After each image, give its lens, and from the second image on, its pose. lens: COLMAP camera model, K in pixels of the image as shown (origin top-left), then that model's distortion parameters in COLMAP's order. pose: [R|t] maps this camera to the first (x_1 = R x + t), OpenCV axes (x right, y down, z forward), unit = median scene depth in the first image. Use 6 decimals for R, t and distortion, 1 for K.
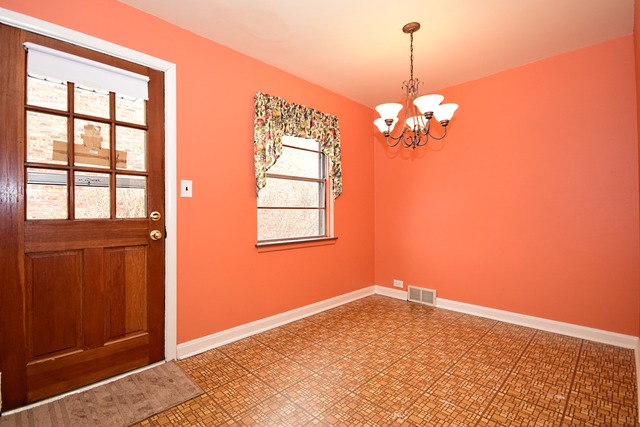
lens RADIAL K [[302.2, 0, 318.3], [0, 302.2, 208.9], [0, 0, 1]] dist [-0.002023, -0.000411]
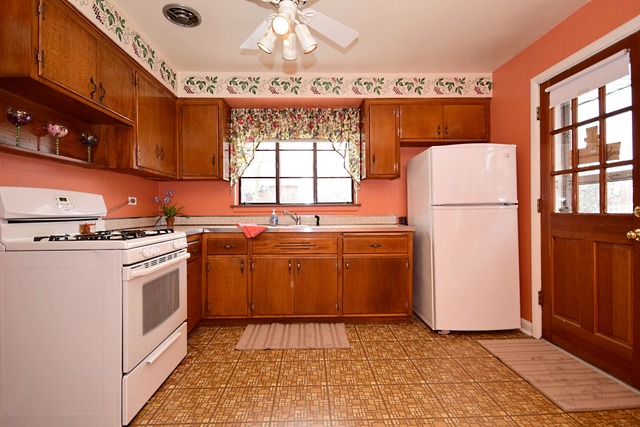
lens RADIAL K [[309.6, 0, 318.7], [0, 309.6, 211.5], [0, 0, 1]] dist [0.013768, -0.000020]
pose [[-0.694373, 0.009033, -0.719559, 0.677526], [0.012390, 0.999923, 0.000596, 0.012057], [0.719509, -0.008502, -0.694431, 0.979742]]
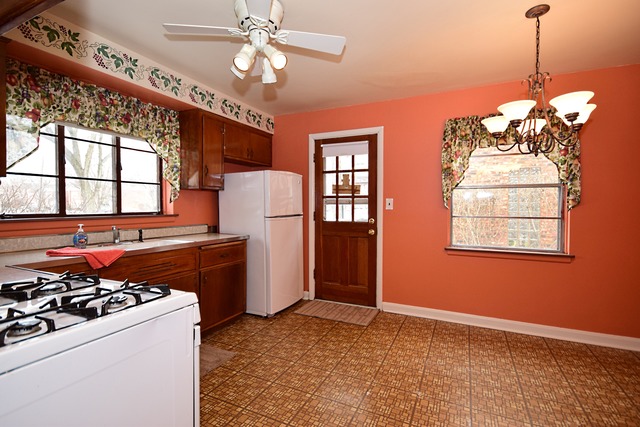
lens RADIAL K [[309.6, 0, 318.7], [0, 309.6, 211.5], [0, 0, 1]] dist [0.013768, -0.000020]
pose [[0.314971, 0.018038, -0.948930, 1.035016], [0.002979, 0.999796, 0.019993, -0.066984], [0.949096, -0.009124, 0.314853, 0.170745]]
